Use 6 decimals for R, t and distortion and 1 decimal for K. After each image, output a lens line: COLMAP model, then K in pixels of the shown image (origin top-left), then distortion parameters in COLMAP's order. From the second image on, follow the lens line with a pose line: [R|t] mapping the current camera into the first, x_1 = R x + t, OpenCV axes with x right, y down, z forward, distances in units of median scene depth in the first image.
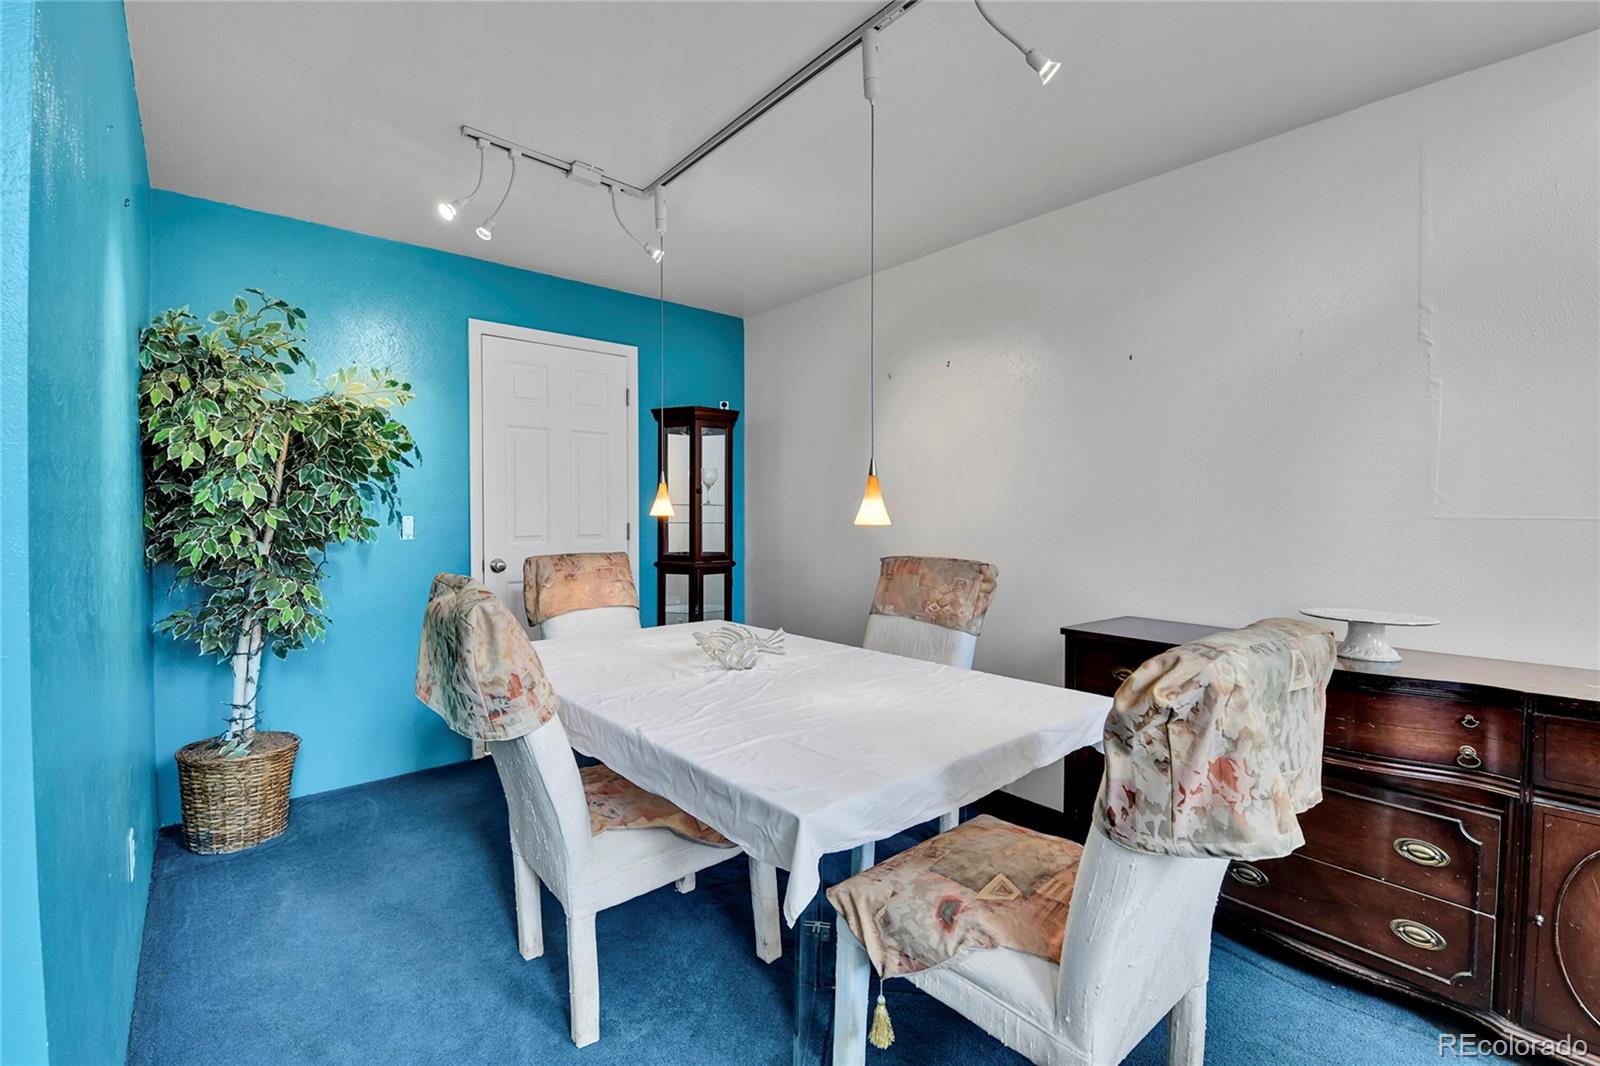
lens RADIAL K [[694.4, 0, 799.7], [0, 694.4, 524.2], [0, 0, 1]] dist [-0.000409, -0.008436]
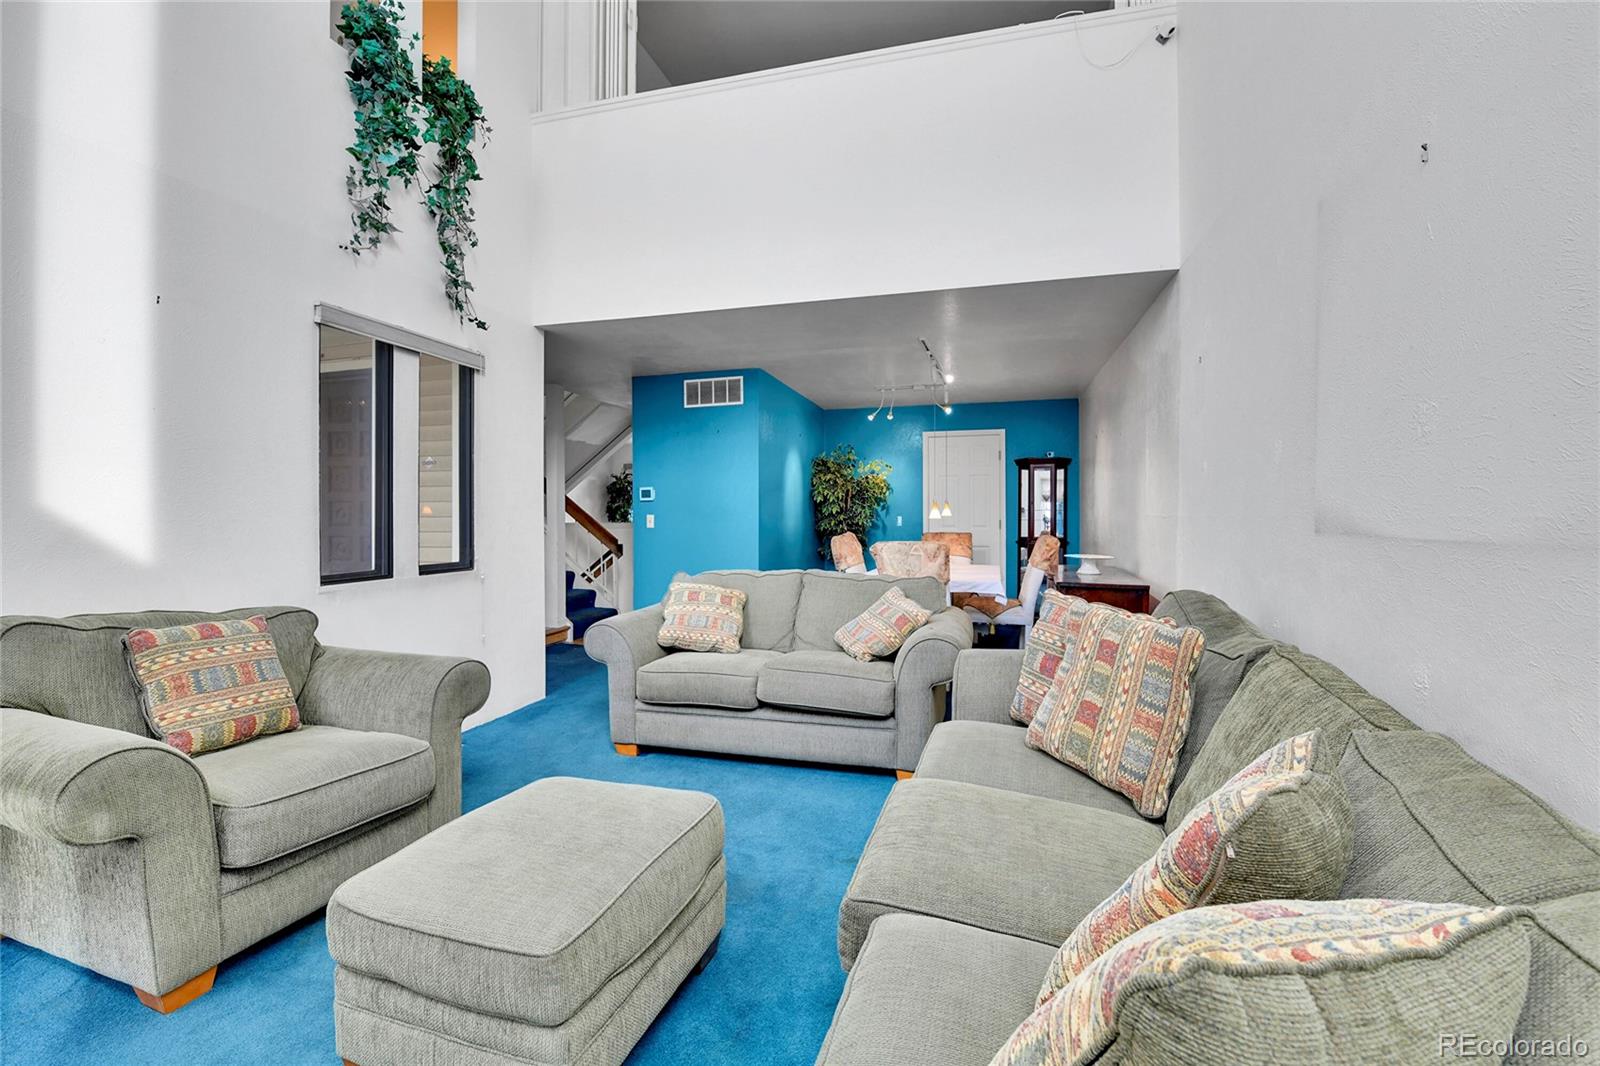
lens RADIAL K [[694.4, 0, 799.7], [0, 694.4, 524.2], [0, 0, 1]] dist [-0.000409, -0.008436]
pose [[0.553868, 0.006341, -0.832580, 1.628360], [-0.010993, 0.999940, 0.000303, 0.024062], [0.832532, 0.008985, 0.553904, -0.840073]]
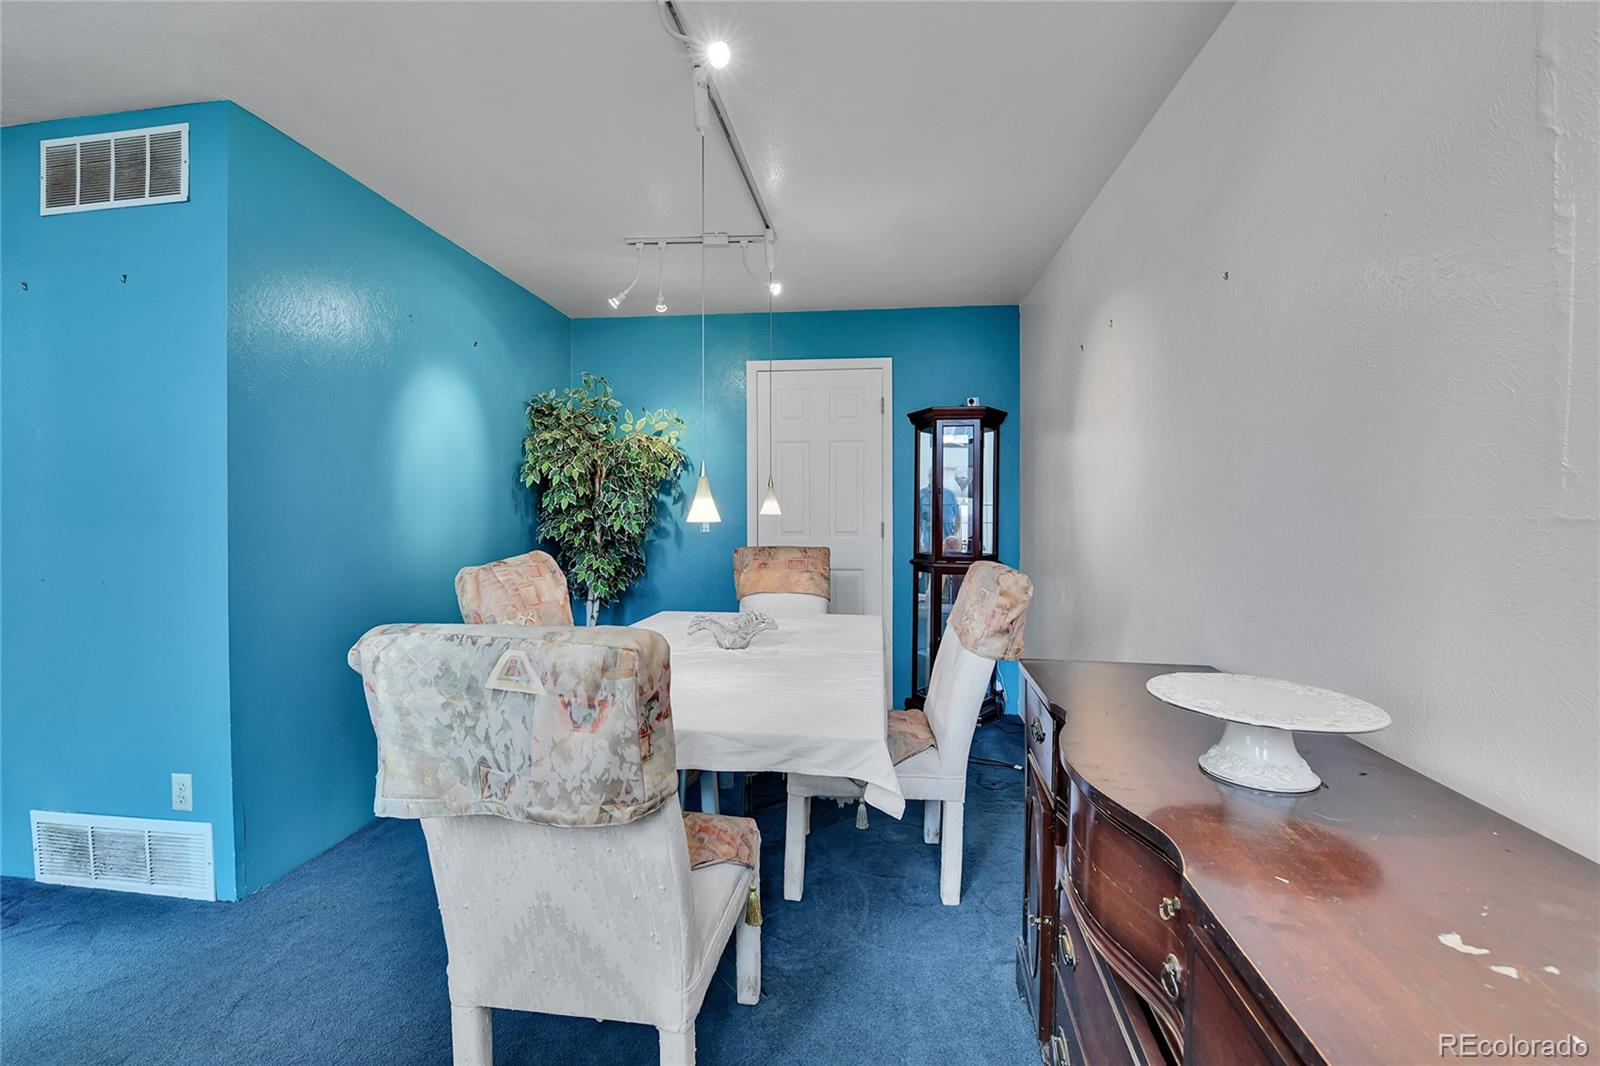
lens RADIAL K [[694.4, 0, 799.7], [0, 694.4, 524.2], [0, 0, 1]] dist [-0.000409, -0.008436]
pose [[0.679579, 0.011976, -0.733505, 0.698493], [-0.013046, 0.999906, 0.004239, -0.001589], [0.733487, 0.006689, 0.679671, 0.260396]]
